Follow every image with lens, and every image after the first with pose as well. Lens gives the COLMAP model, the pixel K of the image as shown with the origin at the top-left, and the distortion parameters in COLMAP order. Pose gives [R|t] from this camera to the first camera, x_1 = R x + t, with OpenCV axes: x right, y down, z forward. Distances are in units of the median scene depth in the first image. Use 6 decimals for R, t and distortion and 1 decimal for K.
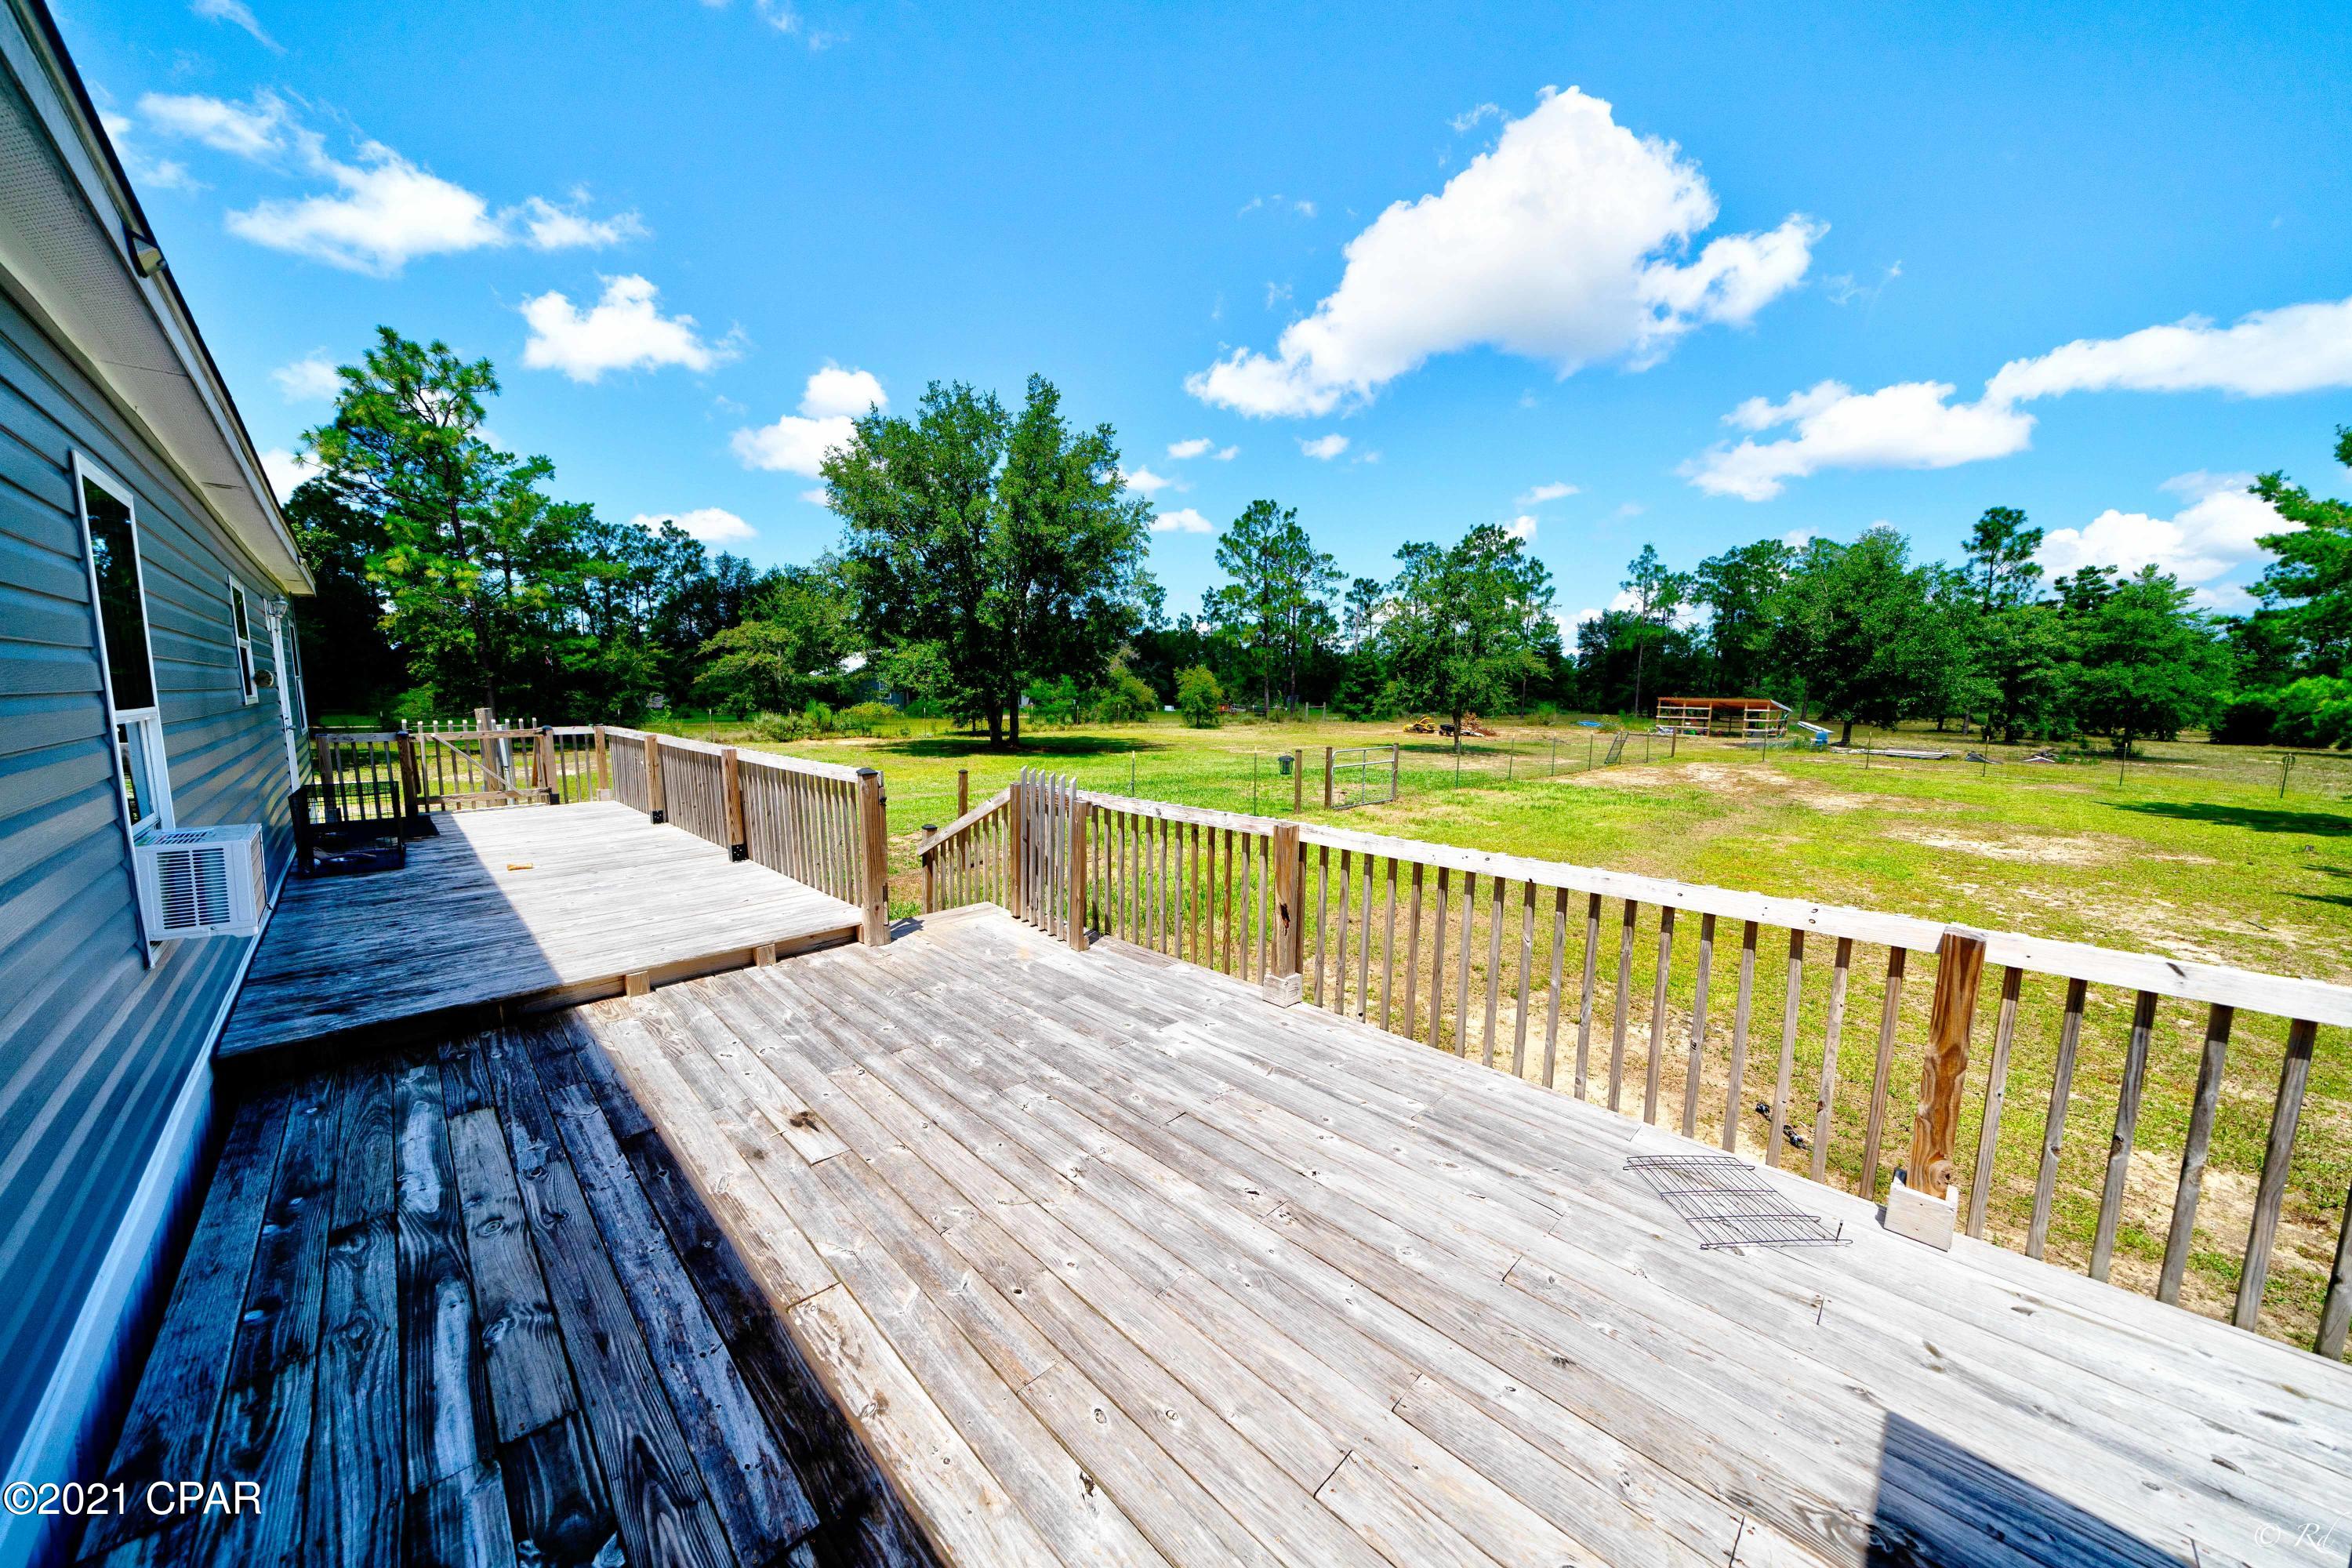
lens RADIAL K [[801.4, 0, 1172.4], [0, 801.4, 788.9], [0, 0, 1]] dist [-0.003397, -0.000540]
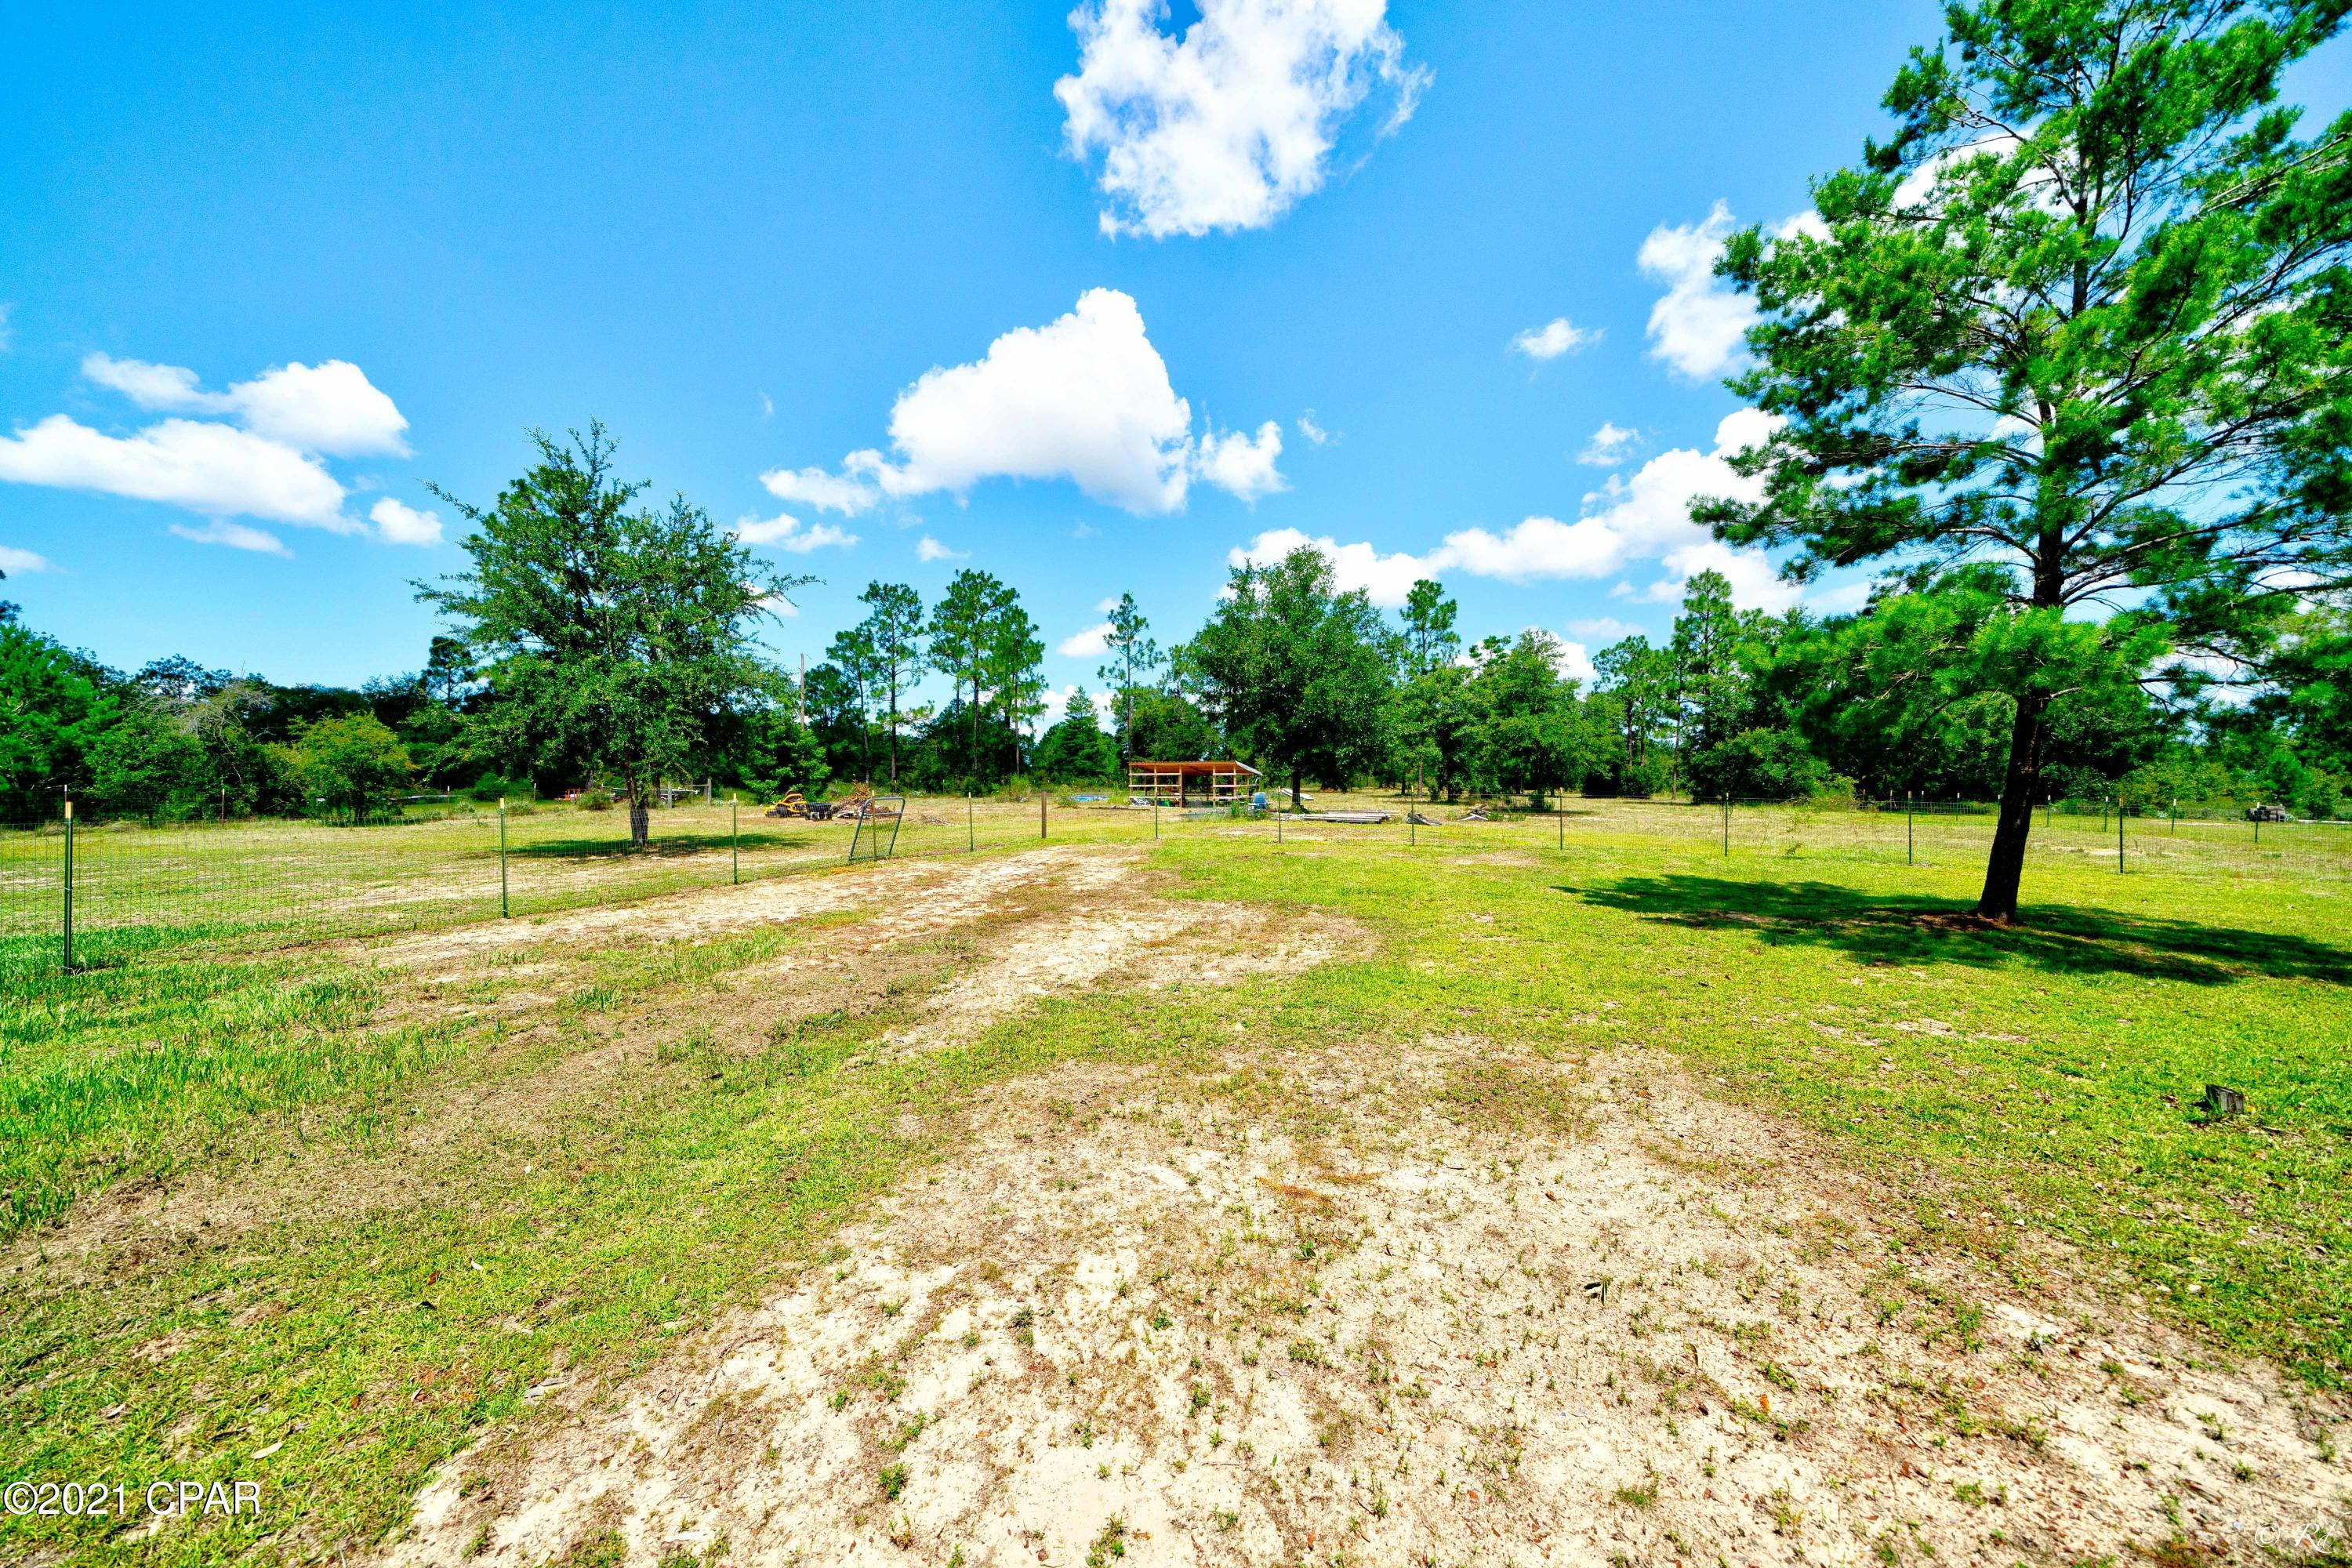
lens RADIAL K [[801.4, 0, 1172.3], [0, 801.4, 797.3], [0, 0, 1]] dist [-0.003397, -0.000540]
pose [[0.894101, -0.029804, 0.446872, 0.293441], [0.074279, 0.993833, -0.082334, -0.008628], [-0.441662, 0.106808, 0.890801, 0.266531]]
